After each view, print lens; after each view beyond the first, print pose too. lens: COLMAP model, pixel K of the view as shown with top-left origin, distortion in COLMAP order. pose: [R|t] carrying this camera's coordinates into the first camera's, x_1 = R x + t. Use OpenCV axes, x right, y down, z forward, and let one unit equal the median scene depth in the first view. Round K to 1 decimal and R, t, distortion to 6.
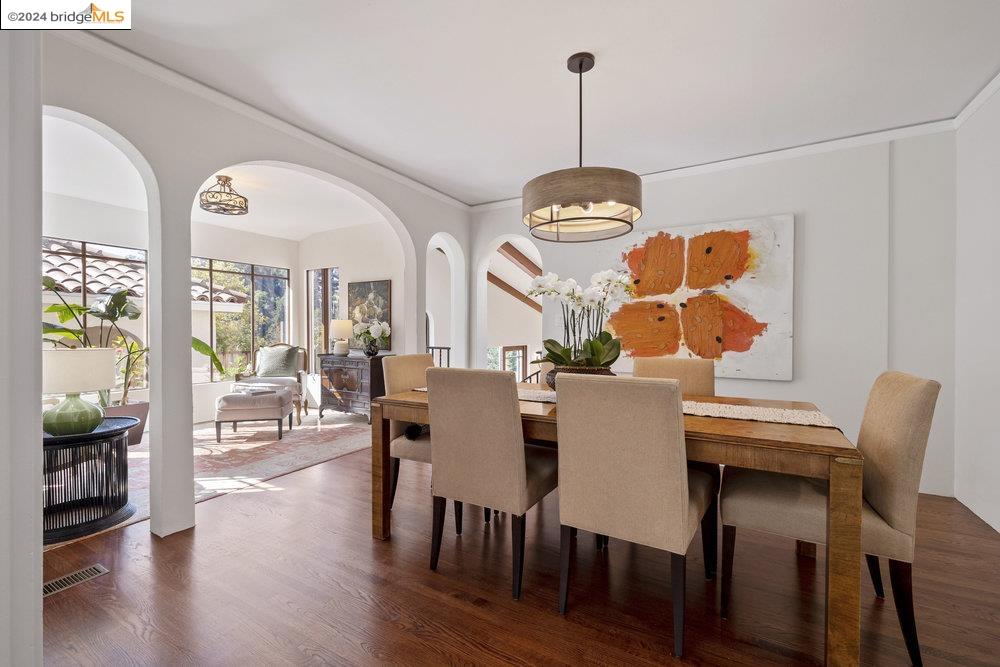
lens RADIAL K [[422.5, 0, 486.7], [0, 422.5, 339.3], [0, 0, 1]] dist [0.001687, 0.002035]
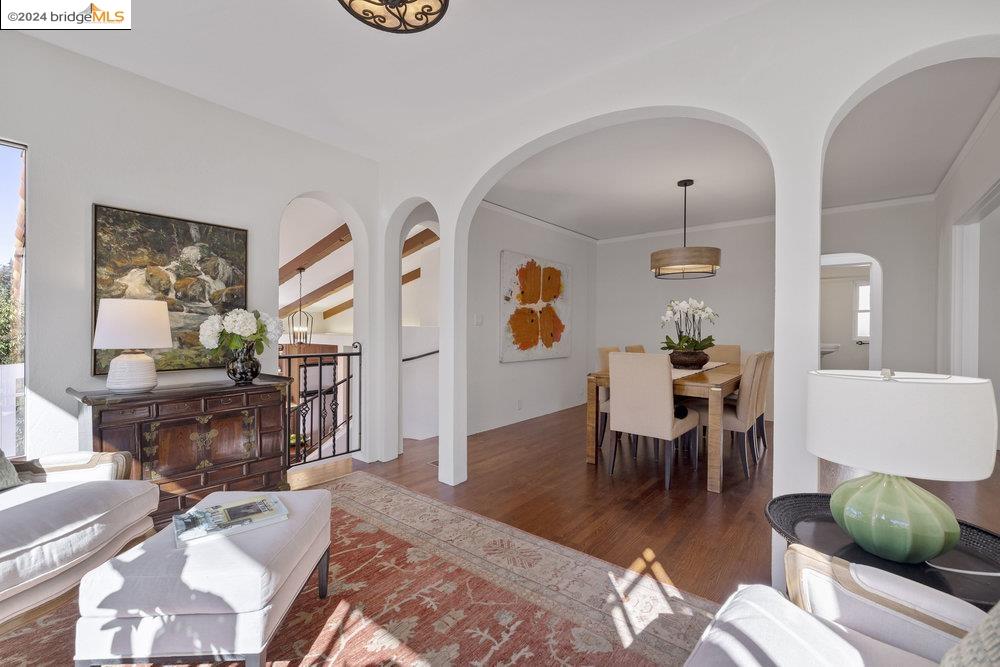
lens RADIAL K [[422.5, 0, 489.9], [0, 422.5, 333.7], [0, 0, 1]] dist [0.001687, 0.002035]
pose [[0.169586, -0.010982, 0.985454, -0.742260], [0.016176, 0.999834, 0.008358, -0.014360], [-0.985383, 0.014523, 0.169735, 0.666166]]
